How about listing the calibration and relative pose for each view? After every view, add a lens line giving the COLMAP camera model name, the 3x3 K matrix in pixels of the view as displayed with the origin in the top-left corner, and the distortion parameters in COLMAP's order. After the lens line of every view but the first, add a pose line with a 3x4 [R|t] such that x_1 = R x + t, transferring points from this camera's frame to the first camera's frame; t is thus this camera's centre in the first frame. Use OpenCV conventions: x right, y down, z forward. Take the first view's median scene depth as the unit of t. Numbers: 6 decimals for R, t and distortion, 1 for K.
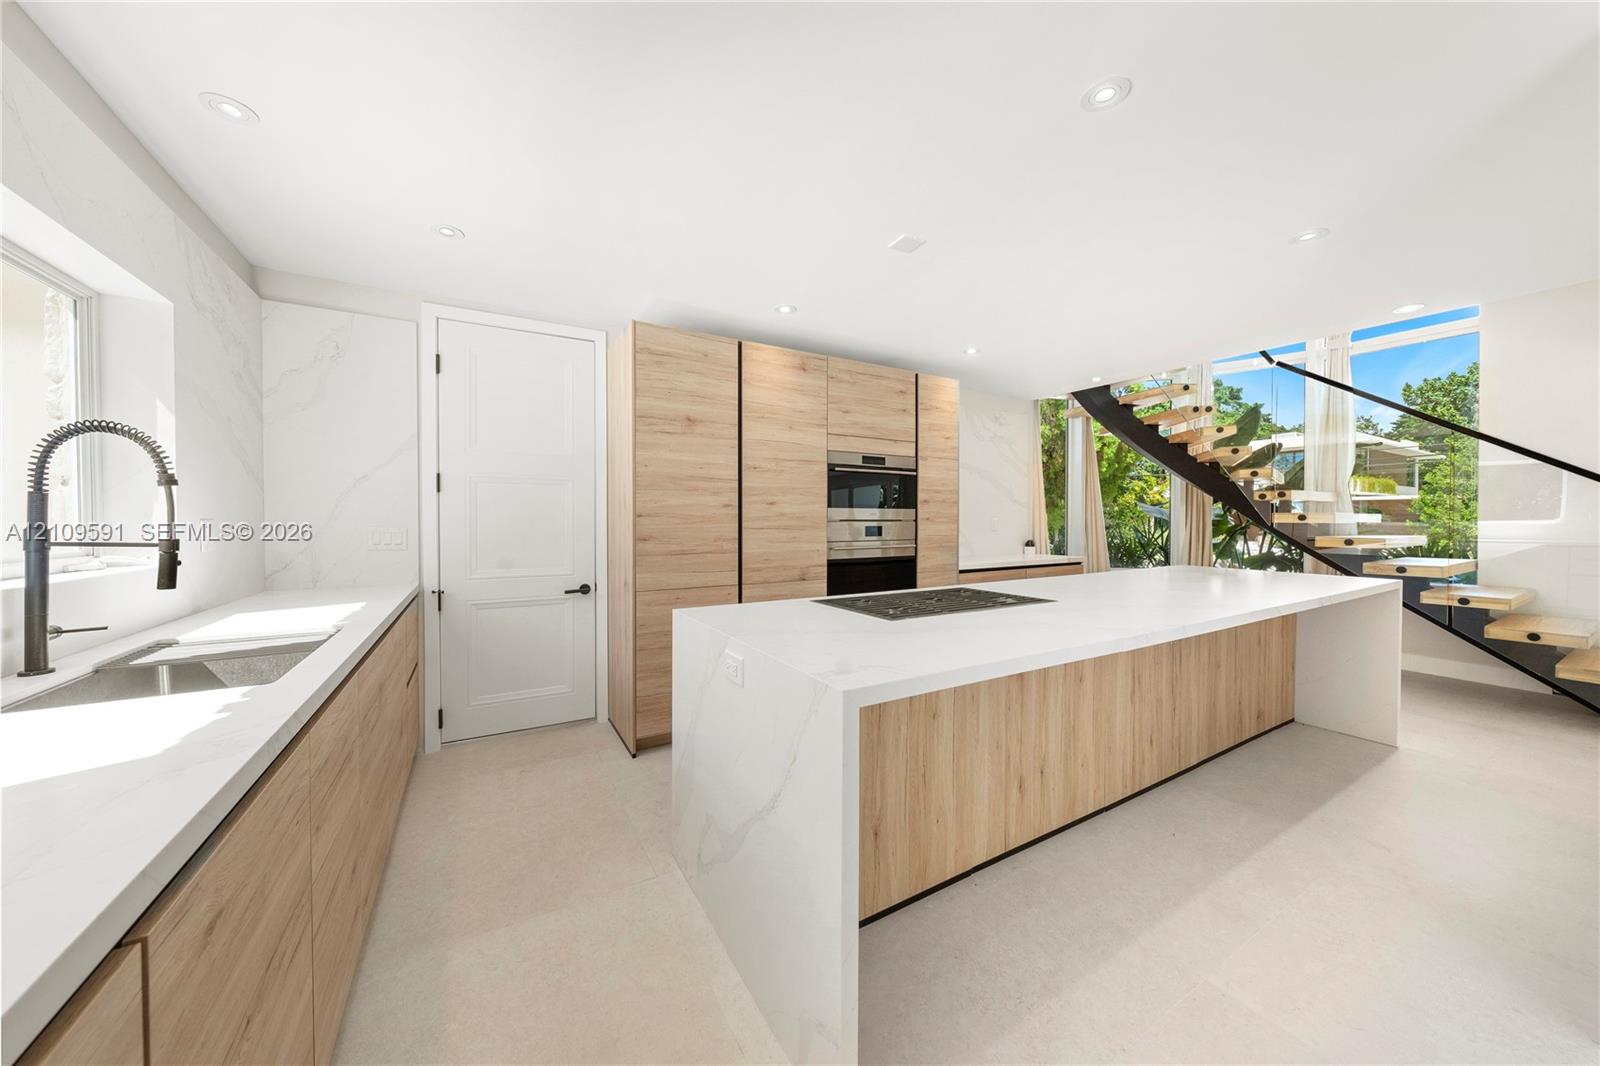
lens RADIAL K [[542.4, 0, 797.3], [0, 542.4, 522.0], [0, 0, 1]] dist [-0.002056, -0.000100]
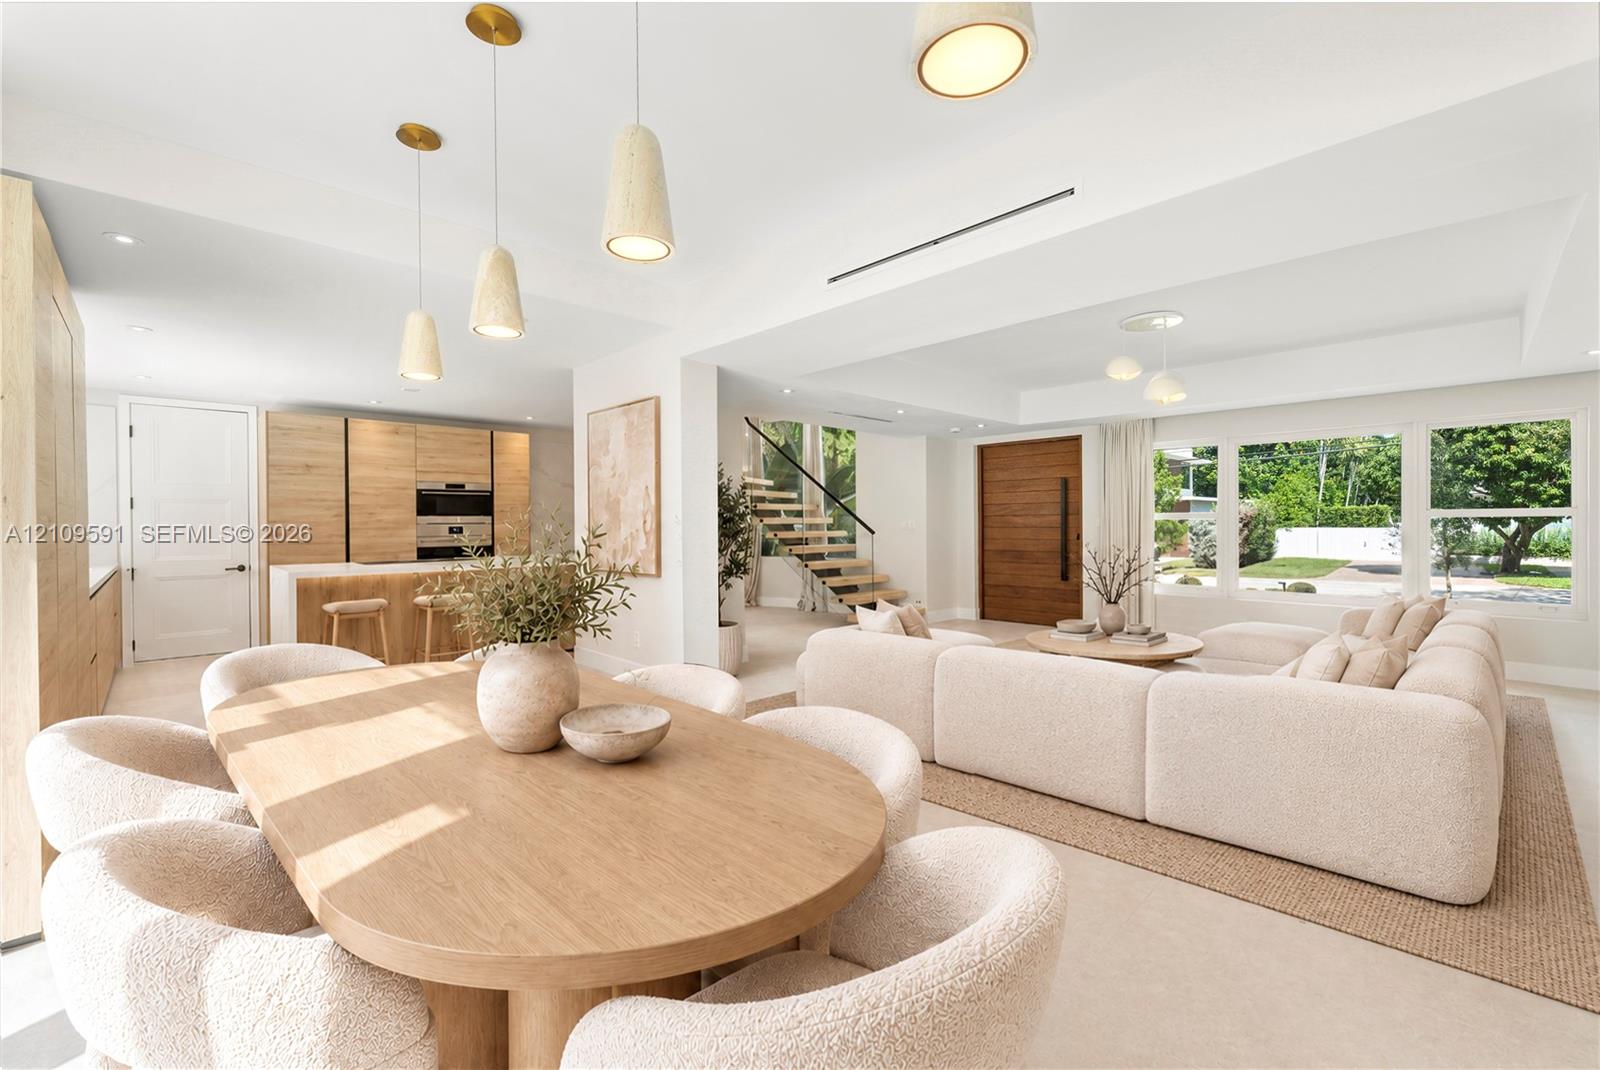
lens RADIAL K [[642.1, 0, 797.0], [0, 642.1, 526.6], [0, 0, 1]] dist [-0.002340, -0.000032]
pose [[0.970522, -0.010789, 0.240771, 0.773892], [0.010743, 0.999941, 0.001501, 0.016035], [-0.240773, 0.001130, 0.970581, -1.280168]]
